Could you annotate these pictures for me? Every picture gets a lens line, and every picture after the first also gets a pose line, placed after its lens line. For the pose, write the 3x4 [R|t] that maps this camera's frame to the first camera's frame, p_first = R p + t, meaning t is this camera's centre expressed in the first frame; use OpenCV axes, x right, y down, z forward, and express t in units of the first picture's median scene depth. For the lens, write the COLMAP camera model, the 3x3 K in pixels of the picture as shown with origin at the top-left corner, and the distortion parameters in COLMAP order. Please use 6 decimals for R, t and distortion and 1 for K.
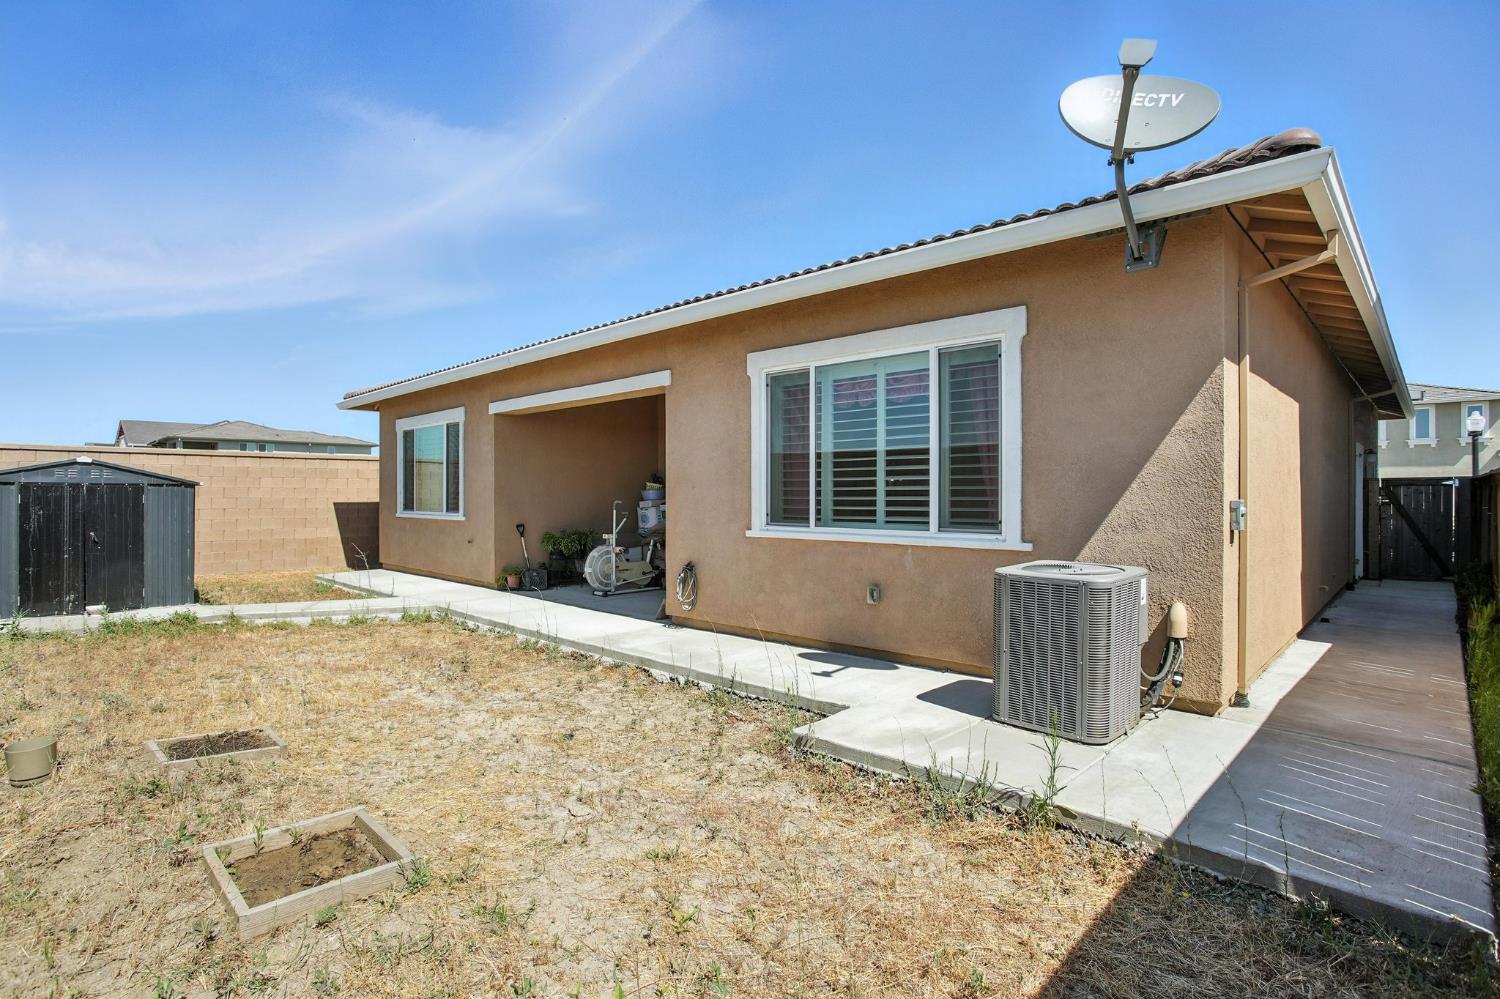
lens RADIAL K [[743.2, 0, 750.5], [0, 743.2, 487.3], [0, 0, 1]] dist [-0.079879, 0.035113]
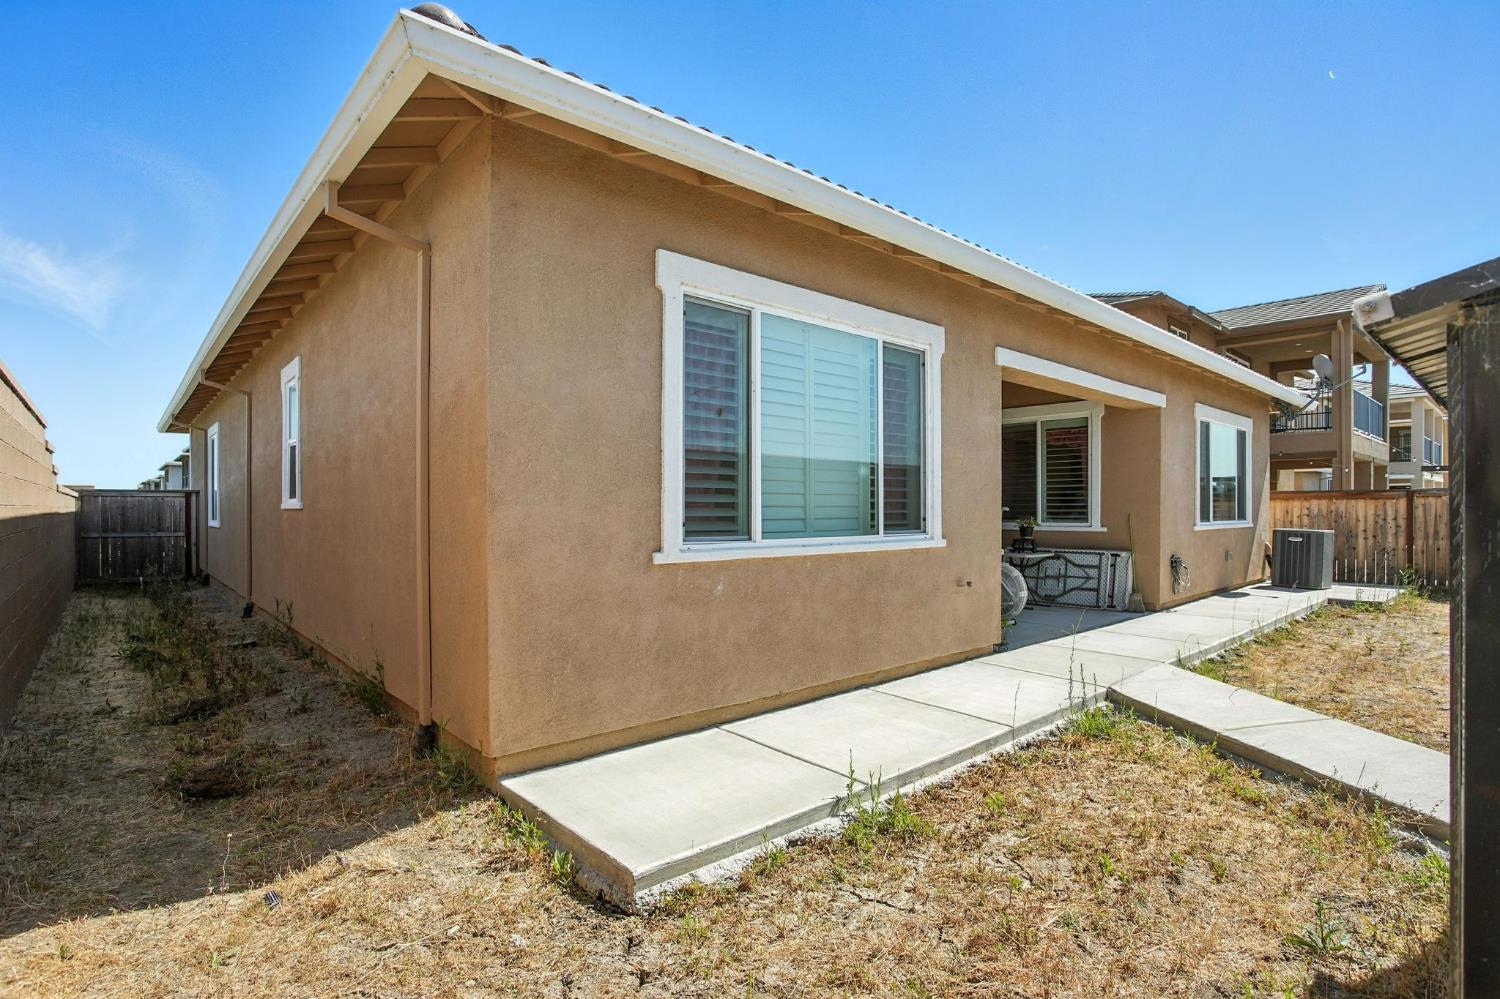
lens RADIAL K [[743.2, 0, 750.5], [0, 743.2, 487.3], [0, 0, 1]] dist [-0.079879, 0.035113]
pose [[0.118514, 0.032786, 0.992411, -0.713816], [-0.010773, 0.999438, -0.031732, 0.030774], [-0.992894, -0.006931, 0.118800, 1.084456]]
